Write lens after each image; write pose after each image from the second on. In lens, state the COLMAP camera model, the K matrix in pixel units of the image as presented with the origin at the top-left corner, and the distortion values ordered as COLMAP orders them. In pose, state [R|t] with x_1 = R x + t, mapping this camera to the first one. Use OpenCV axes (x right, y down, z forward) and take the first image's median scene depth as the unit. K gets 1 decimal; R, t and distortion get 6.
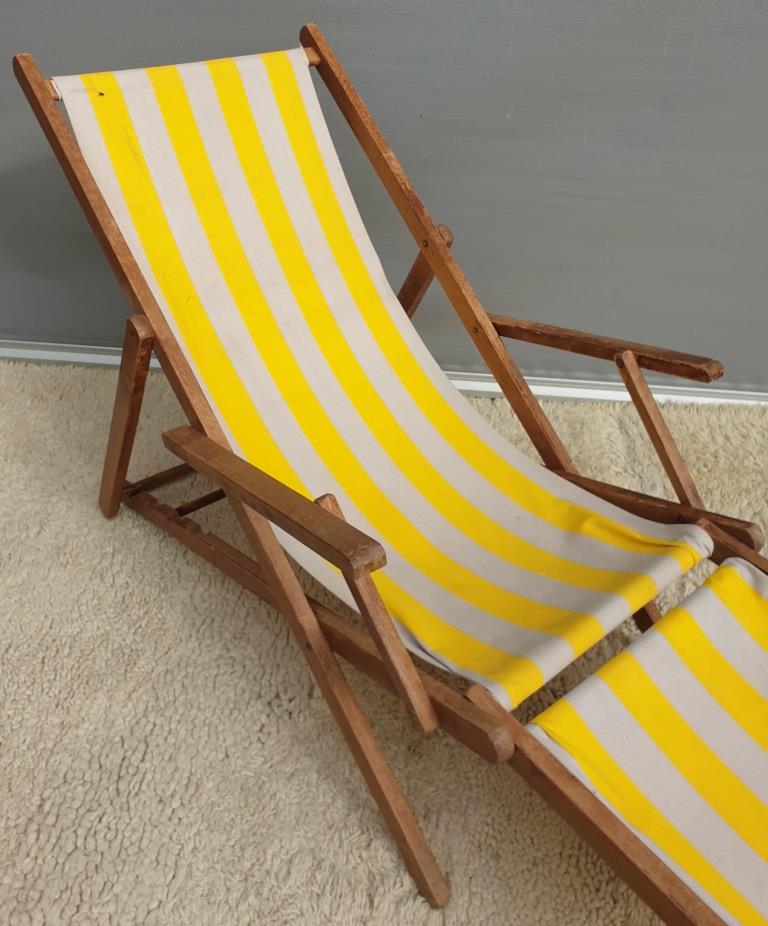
lens RADIAL K [[814.2, 0, 373.6], [0, 814.2, 380.9], [0, 0, 1]] dist [-0.005029, 0.028492]
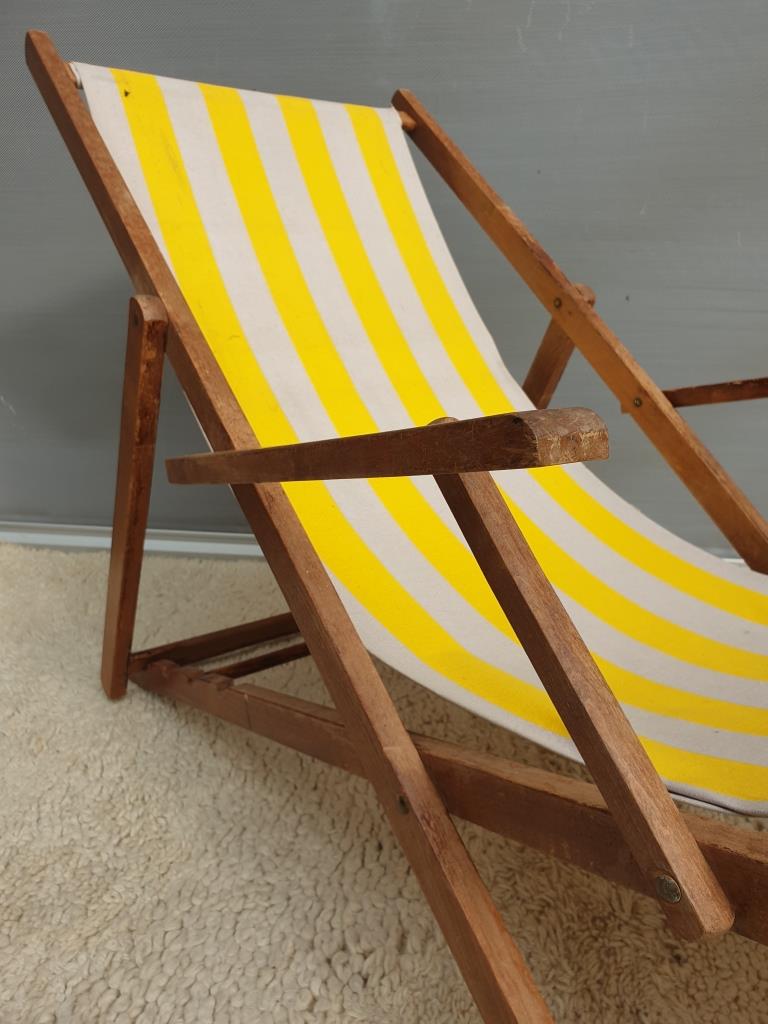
lens RADIAL K [[790.2, 0, 407.1], [0, 790.2, 527.1], [0, 0, 1]] dist [-0.055814, 0.106517]
pose [[0.998588, -0.006483, -0.052733, -0.040869], [-0.006105, 0.971951, -0.235103, 0.219522], [0.052778, 0.235093, 0.970539, 0.384944]]
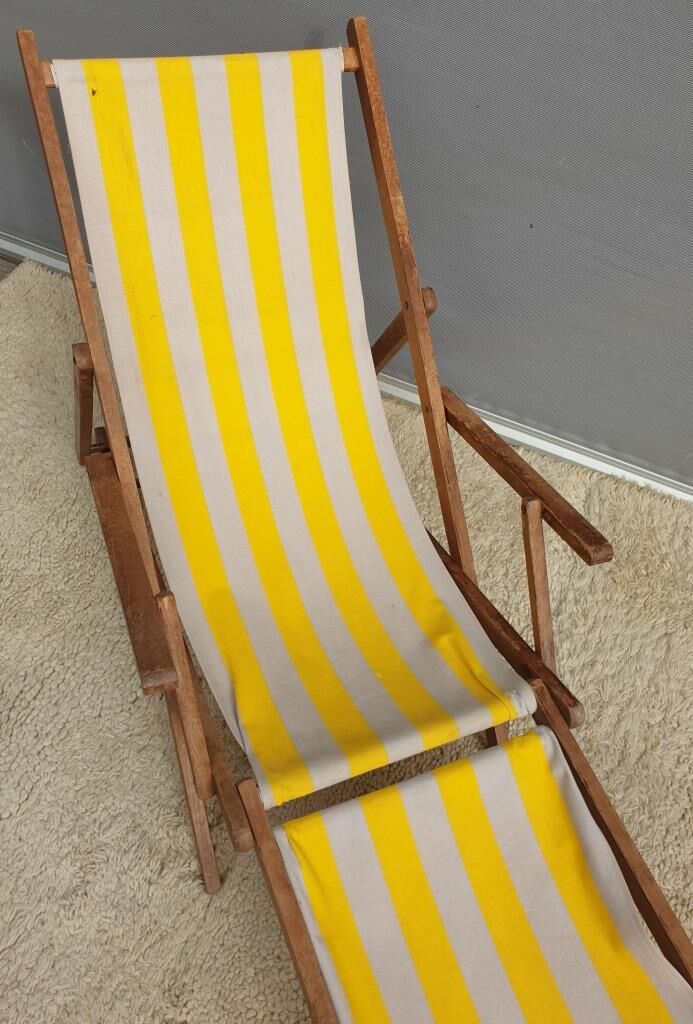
lens RADIAL K [[782.4, 0, 330.2], [0, 782.4, 490.6], [0, 0, 1]] dist [0.010630, -0.000806]
pose [[0.950598, 0.286623, -0.119211, 0.169025], [-0.237824, 0.919243, 0.313740, -0.263705], [0.199509, -0.269889, 0.941996, 0.049358]]
